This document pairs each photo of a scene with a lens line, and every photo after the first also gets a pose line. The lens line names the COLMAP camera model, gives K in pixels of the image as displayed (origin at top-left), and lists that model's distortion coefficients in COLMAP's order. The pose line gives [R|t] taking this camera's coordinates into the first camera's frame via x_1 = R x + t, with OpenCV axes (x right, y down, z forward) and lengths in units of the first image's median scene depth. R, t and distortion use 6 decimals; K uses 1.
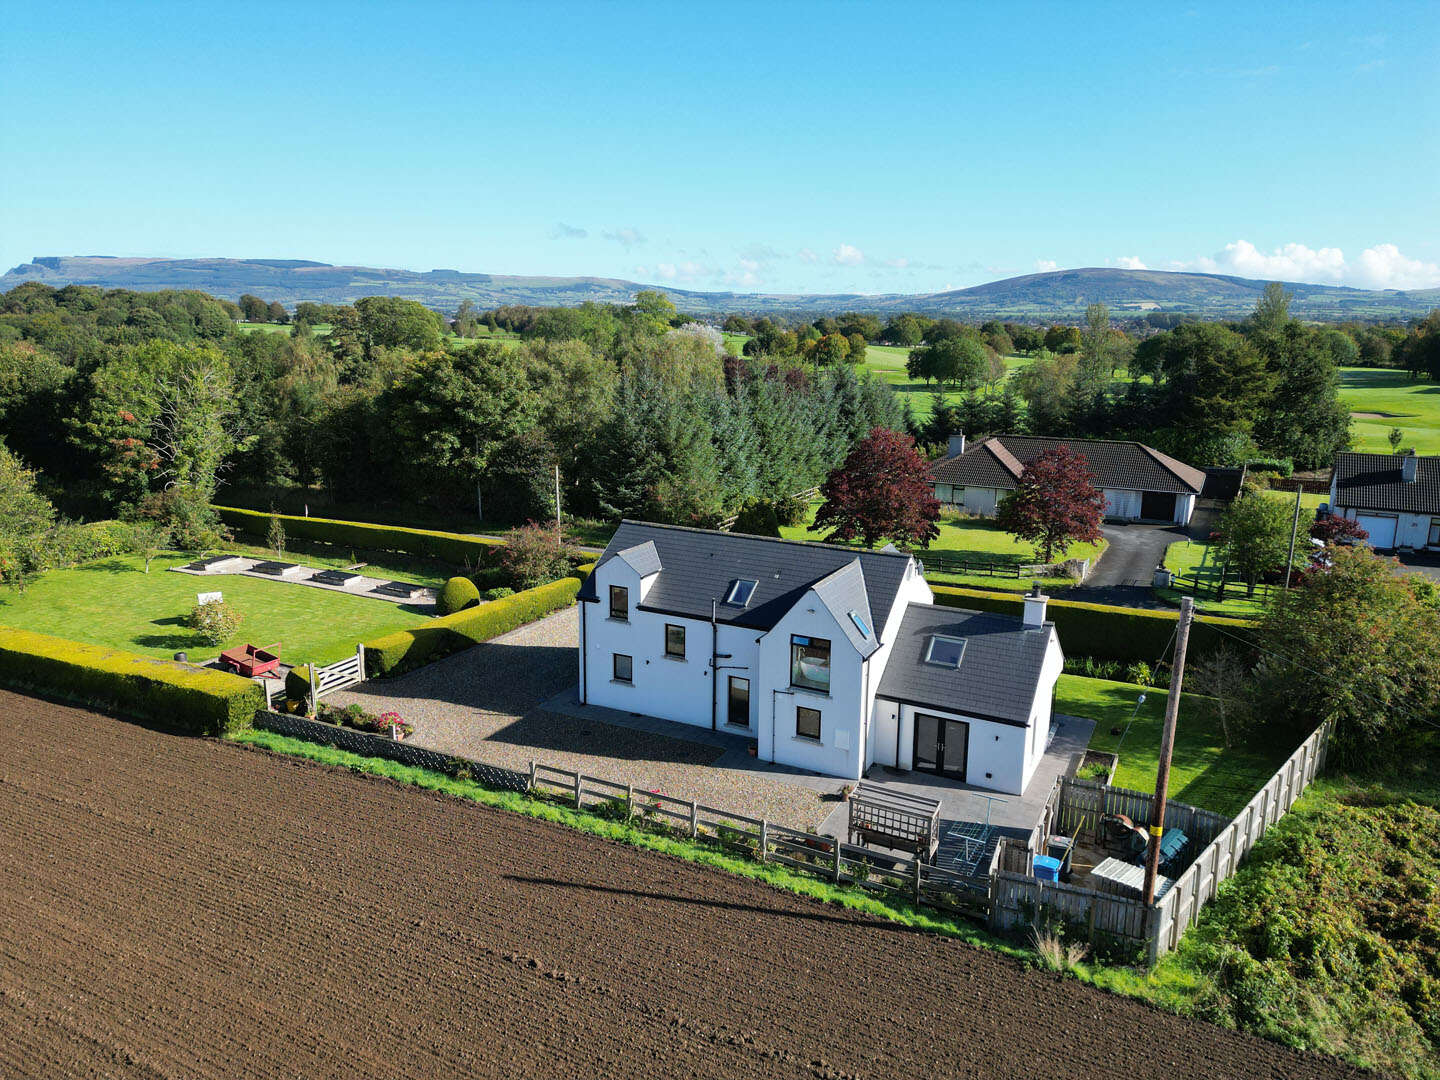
lens RADIAL K [[996.0, 0, 726.0], [0, 996.0, 537.3], [0, 0, 1]] dist [0.092563, -0.095261]
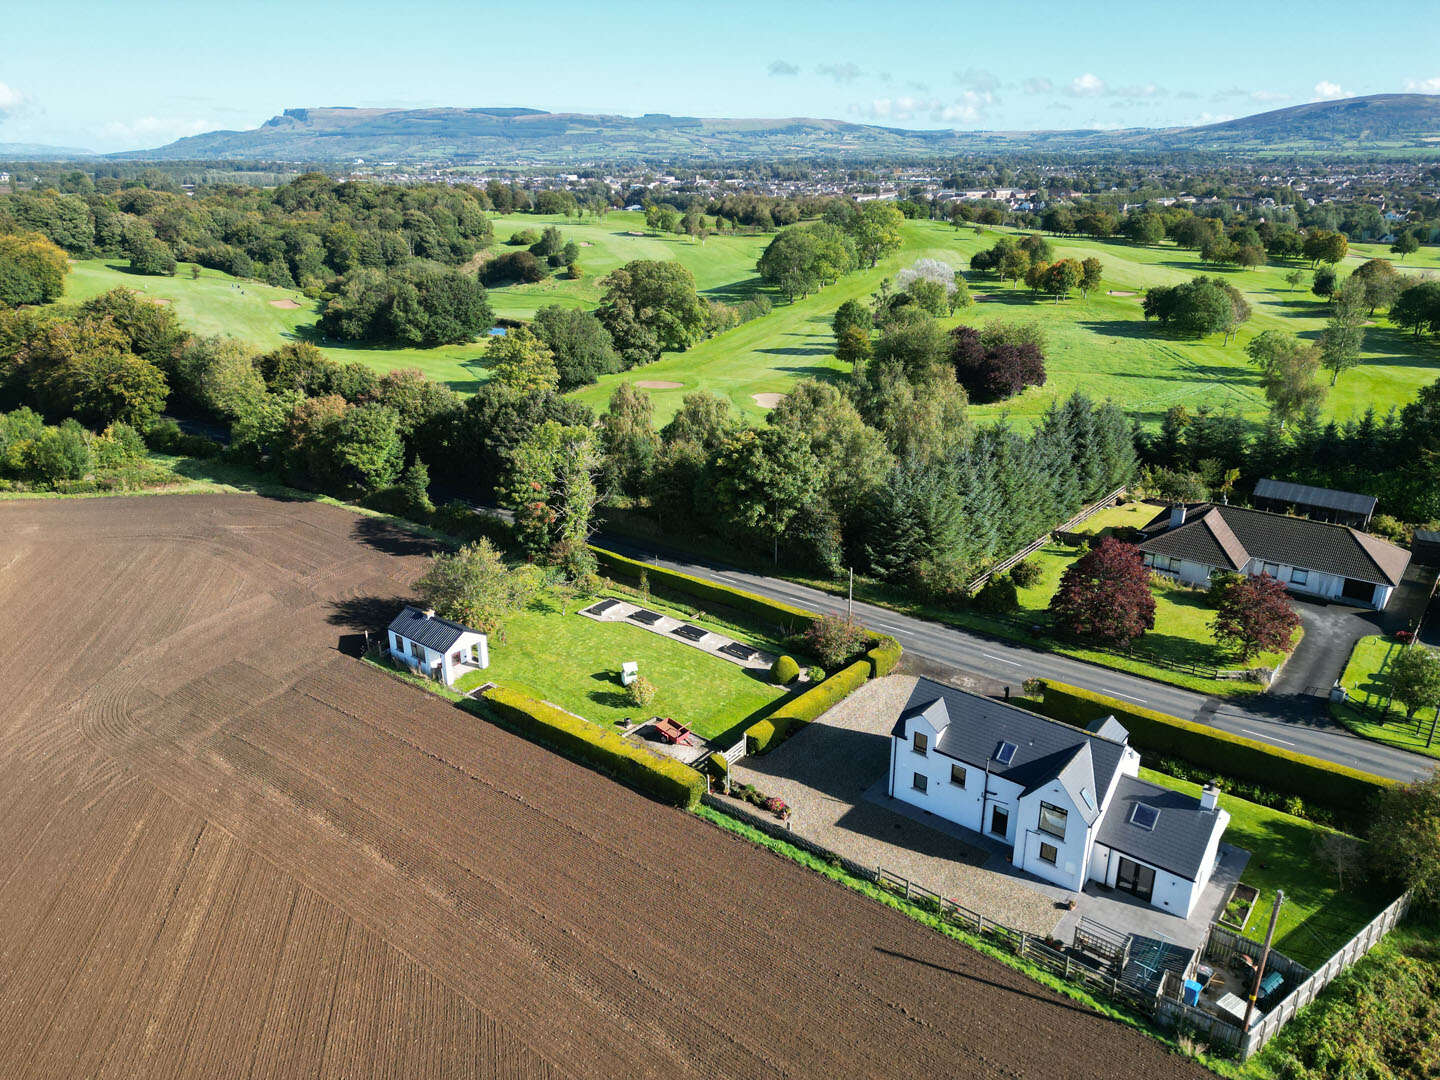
lens RADIAL K [[996.0, 0, 726.0], [0, 996.0, 537.3], [0, 0, 1]] dist [0.092563, -0.095261]
pose [[0.980024, 0.056179, -0.190780, -0.135471], [-0.028166, 0.988812, 0.146485, -0.509573], [0.196875, -0.138185, 0.970642, -0.566894]]
